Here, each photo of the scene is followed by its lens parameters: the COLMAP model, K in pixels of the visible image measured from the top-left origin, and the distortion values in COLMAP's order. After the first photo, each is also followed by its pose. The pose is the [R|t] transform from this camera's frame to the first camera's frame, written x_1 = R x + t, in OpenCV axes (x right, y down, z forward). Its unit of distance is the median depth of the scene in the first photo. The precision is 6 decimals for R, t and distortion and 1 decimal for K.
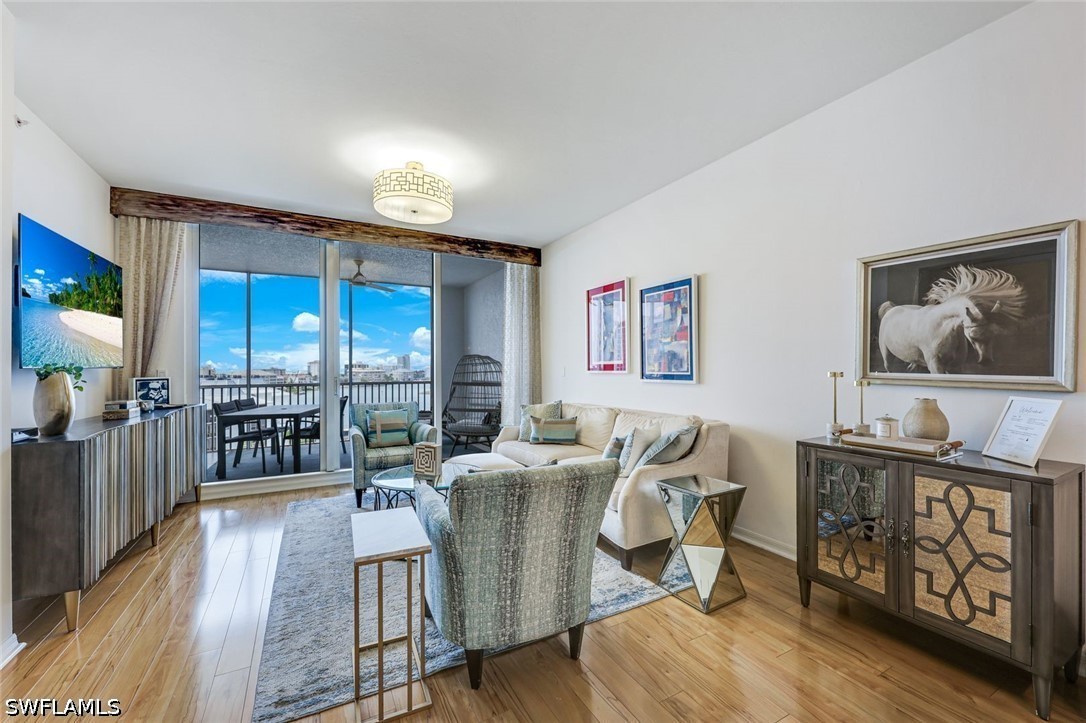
lens RADIAL K [[438.5, 0, 533.6], [0, 438.5, 362.4], [0, 0, 1]] dist [0.001809, -0.000405]
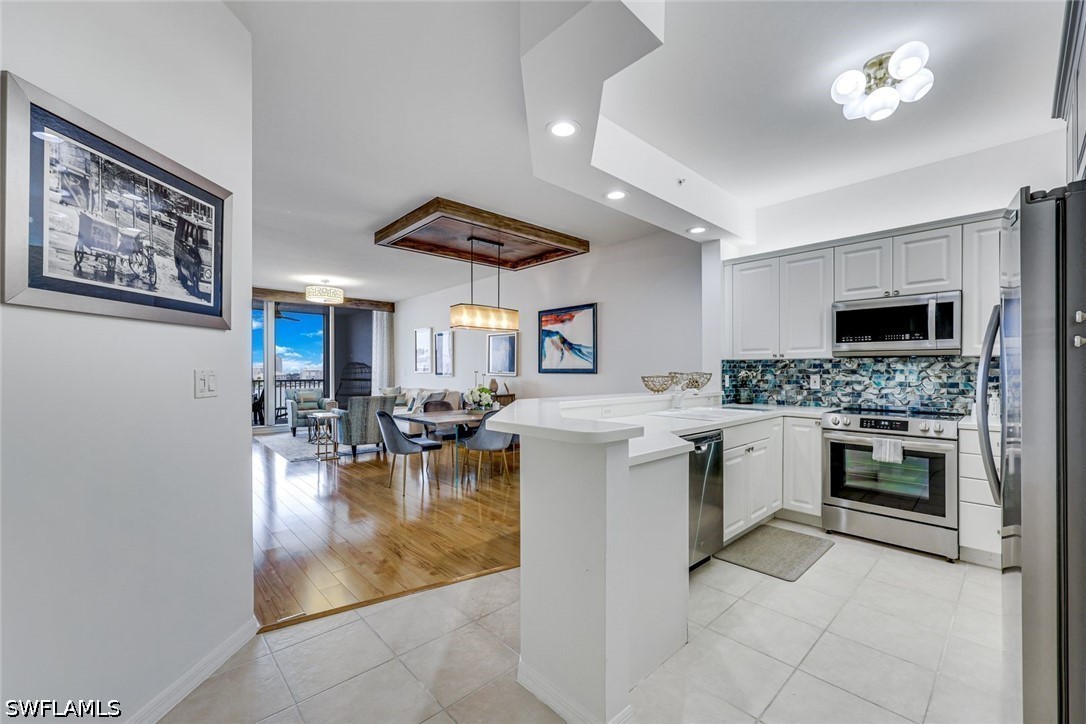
lens RADIAL K [[438.5, 0, 537.5], [0, 438.5, 370.0], [0, 0, 1]] dist [0.001809, -0.000405]
pose [[0.968712, 0.001091, 0.248184, 0.298521], [-0.003414, 0.999954, 0.008930, -0.013310], [-0.248163, -0.009498, 0.968672, -1.906708]]
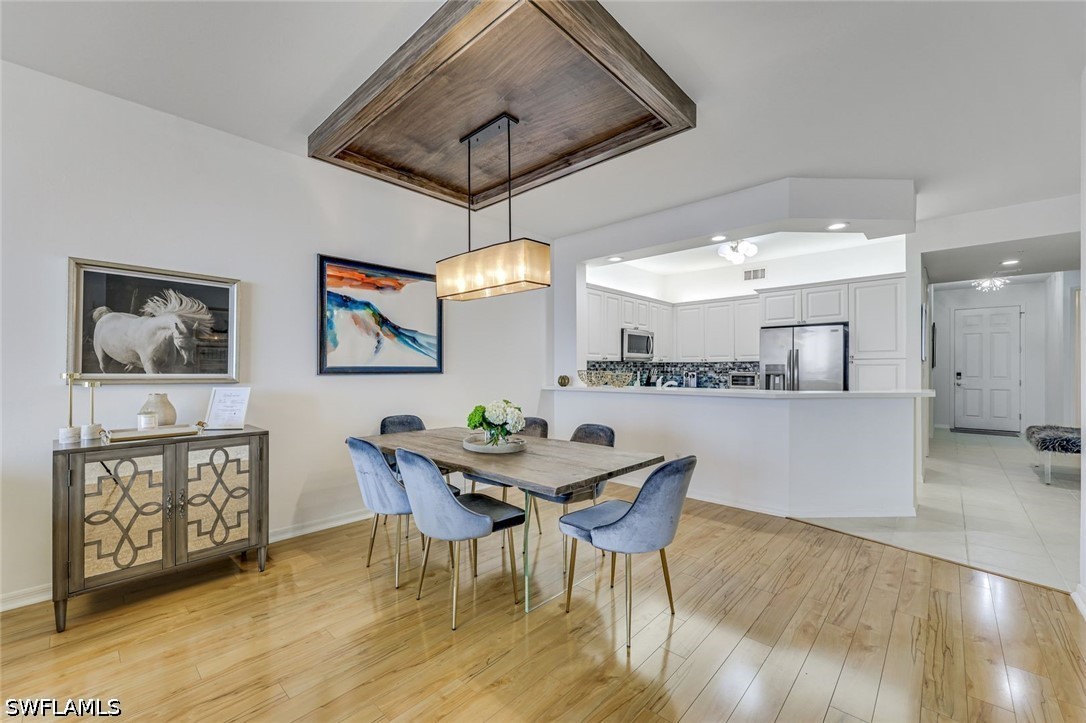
lens RADIAL K [[438.5, 0, 542.6], [0, 438.5, 366.2], [0, 0, 1]] dist [0.001809, -0.000405]
pose [[-0.329183, 0.008663, 0.944227, -0.487541], [-0.004117, 0.999935, -0.010609, 0.011165], [-0.944257, -0.007380, -0.329126, 0.309057]]
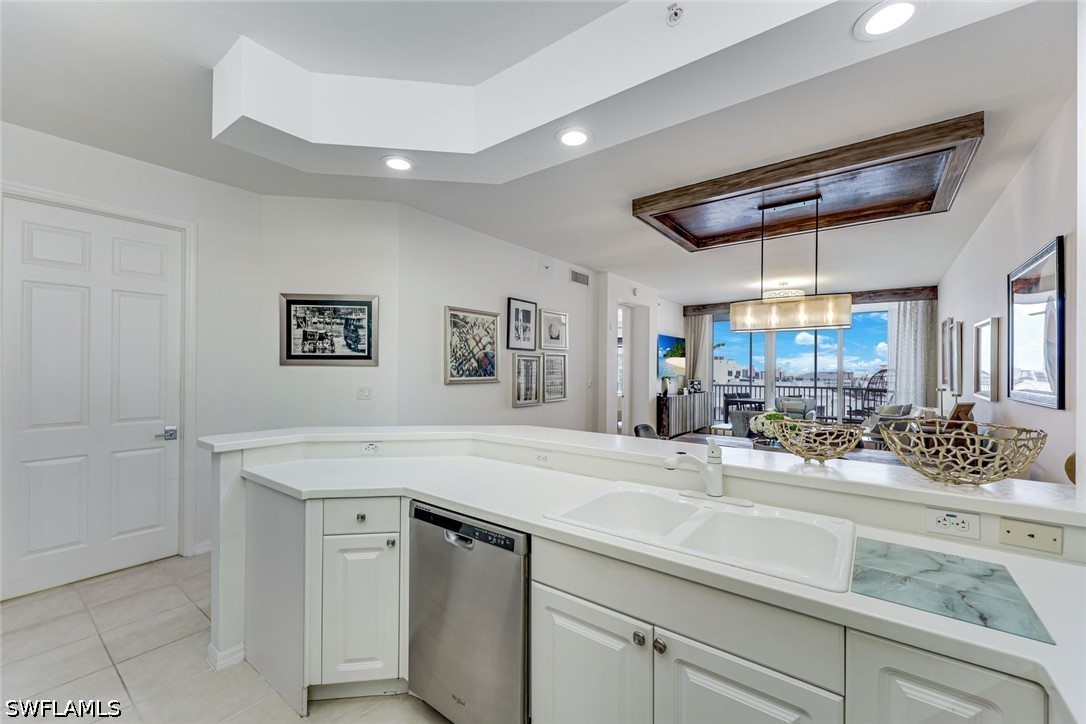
lens RADIAL K [[438.5, 0, 545.0], [0, 438.5, 367.4], [0, 0, 1]] dist [0.001809, -0.000405]
pose [[0.418796, 0.002530, -0.908077, 1.500700], [0.002383, 0.999990, 0.003886, -0.069422], [0.908077, -0.003791, 0.418786, -1.186702]]
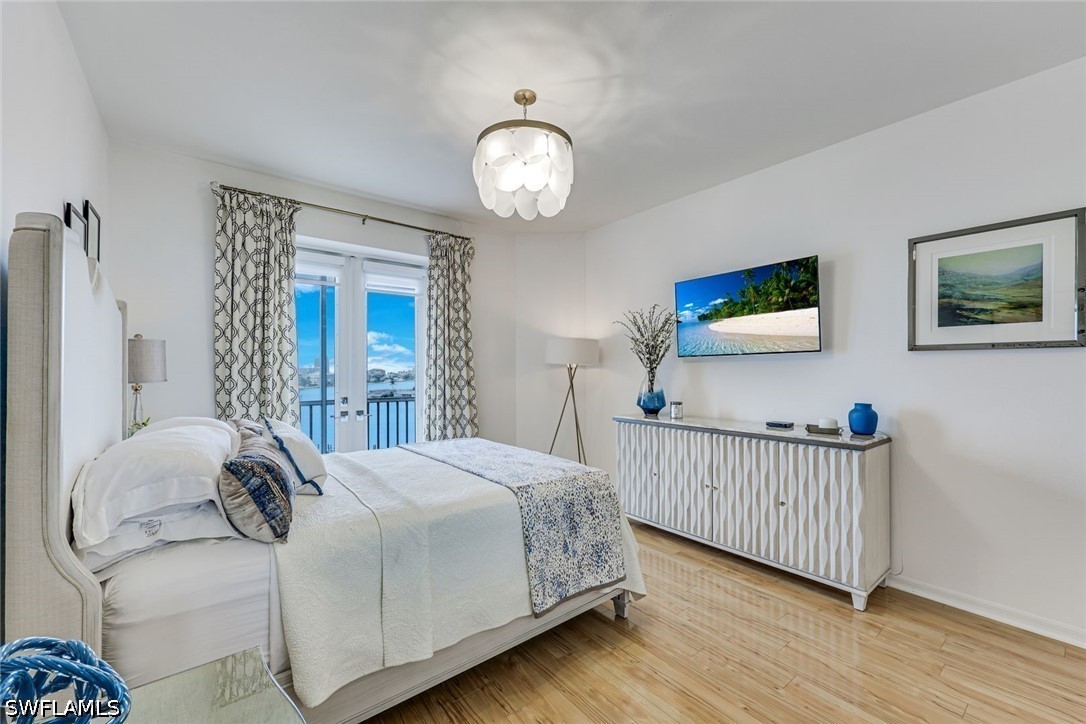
lens RADIAL K [[438.5, 0, 542.7], [0, 438.5, 364.9], [0, 0, 1]] dist [0.001809, -0.000405]
pose [[-0.982110, 0.001819, -0.188300, -0.203065], [0.003841, 0.999939, -0.010376, 0.043264], [0.188269, -0.010914, -0.982057, 2.413243]]
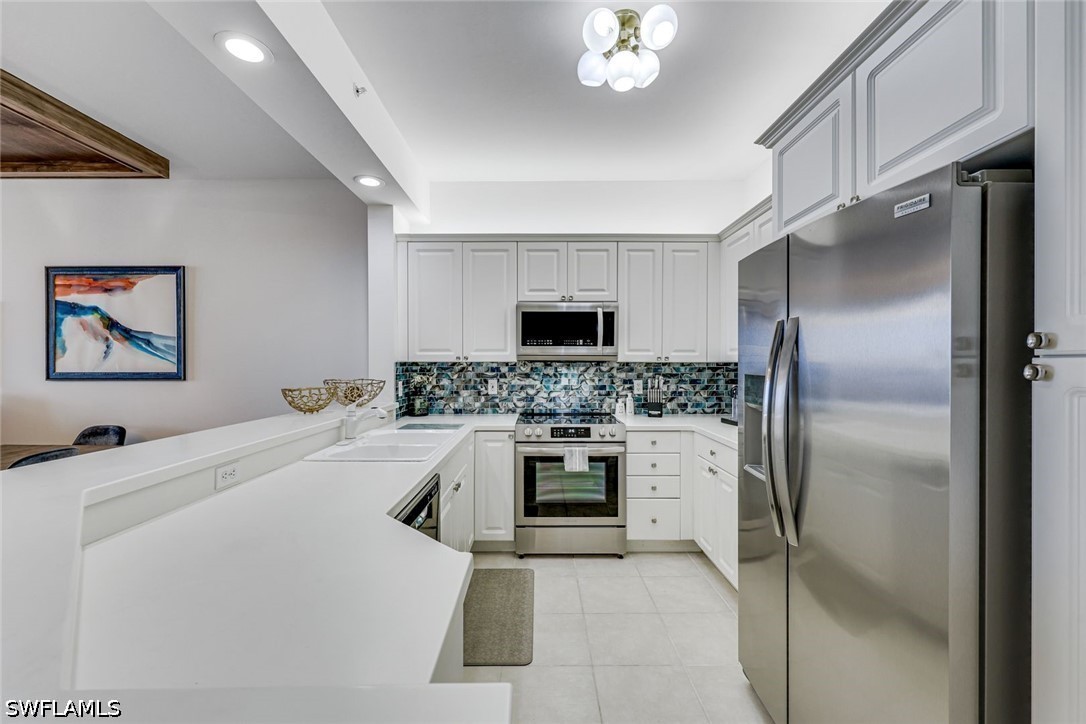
lens RADIAL K [[438.5, 0, 538.9], [0, 438.5, 363.9], [0, 0, 1]] dist [0.001809, -0.000405]
pose [[0.471896, -0.003047, 0.881649, 0.447339], [-0.006792, 0.999952, 0.007091, -0.045181], [-0.881628, -0.009334, 0.471852, -1.466070]]
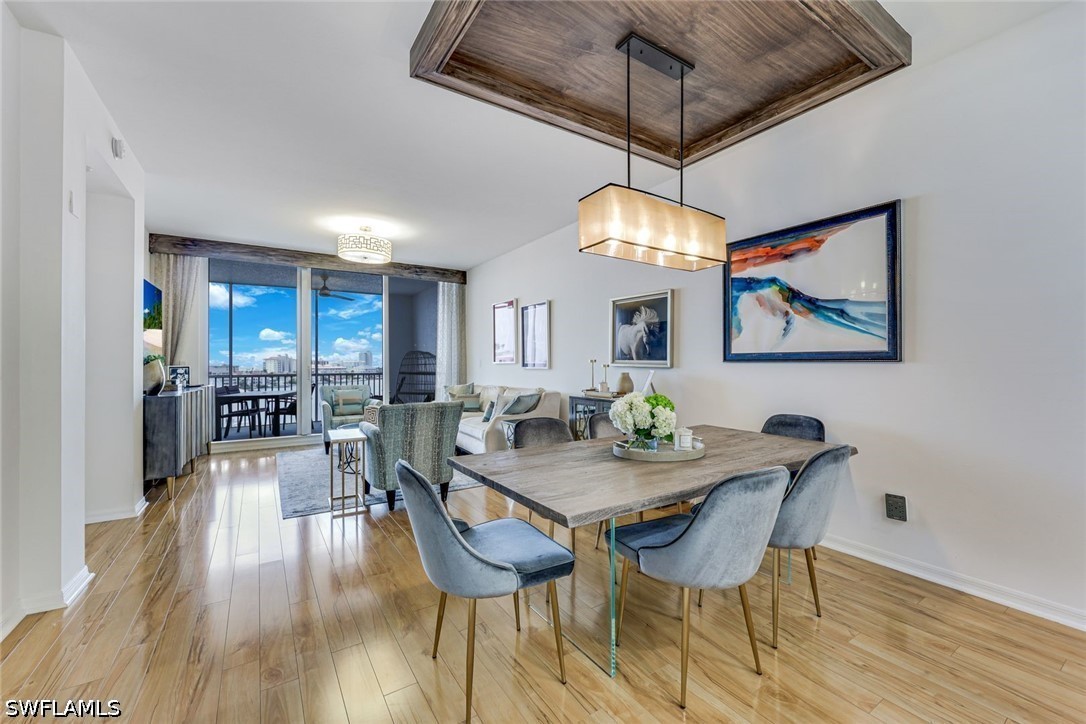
lens RADIAL K [[438.5, 0, 533.9], [0, 438.5, 360.4], [0, 0, 1]] dist [0.001809, -0.000405]
pose [[0.997040, 0.000186, 0.076889, 0.259830], [-0.000374, 0.999997, 0.002434, 0.017940], [-0.076889, -0.002455, 0.997037, -0.754934]]
